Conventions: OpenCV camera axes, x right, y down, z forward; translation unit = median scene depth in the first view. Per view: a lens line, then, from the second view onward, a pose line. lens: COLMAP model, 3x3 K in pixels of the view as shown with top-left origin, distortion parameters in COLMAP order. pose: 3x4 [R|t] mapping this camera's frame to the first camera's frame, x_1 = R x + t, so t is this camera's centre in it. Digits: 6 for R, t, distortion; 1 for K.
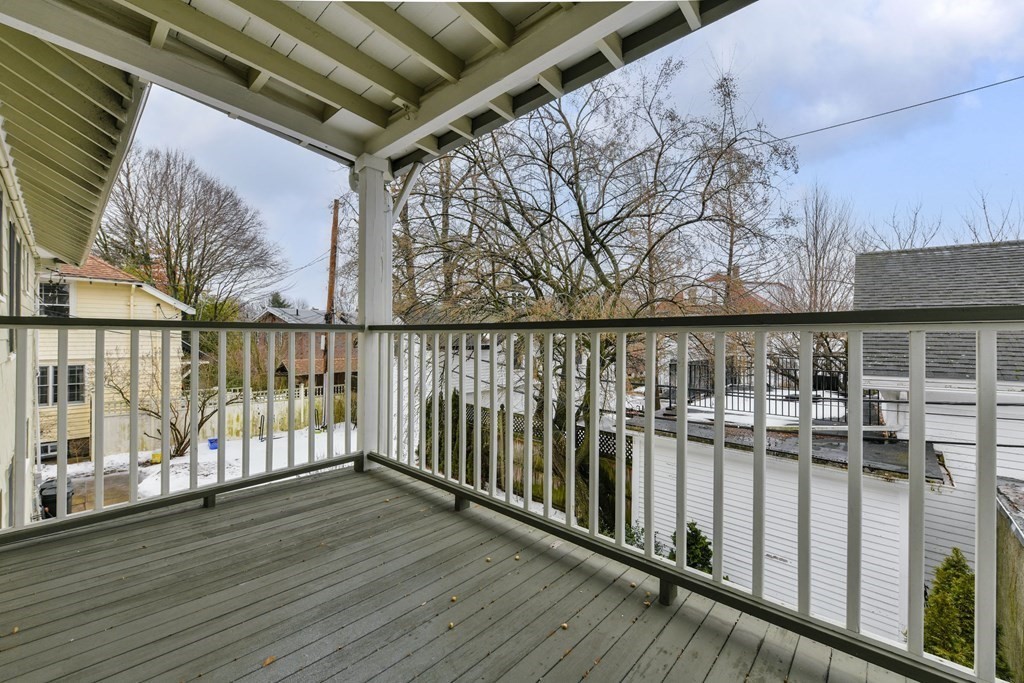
lens RADIAL K [[422.0, 0, 523.0], [0, 422.0, 337.6], [0, 0, 1]] dist [0.003432, -0.000178]
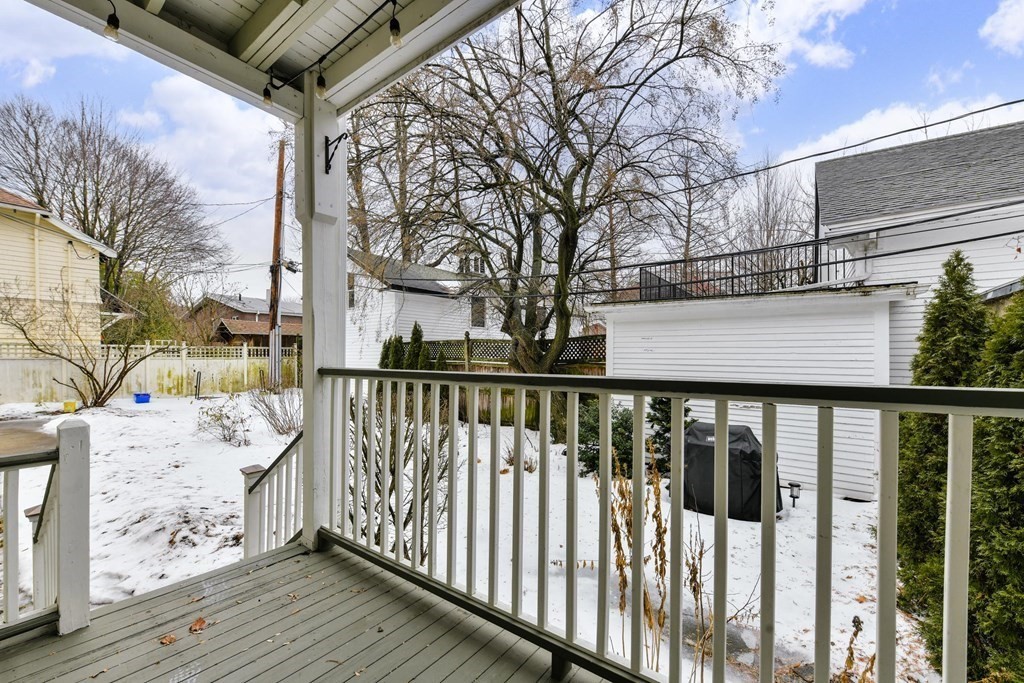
lens RADIAL K [[421.6, 0, 523.7], [0, 421.6, 361.4], [0, 0, 1]] dist [0.001263, 0.000019]
pose [[0.995148, -0.009476, 0.097930, -0.012787], [0.008941, 0.999943, 0.005897, 0.186595], [-0.097980, -0.004993, 0.995176, 0.035516]]
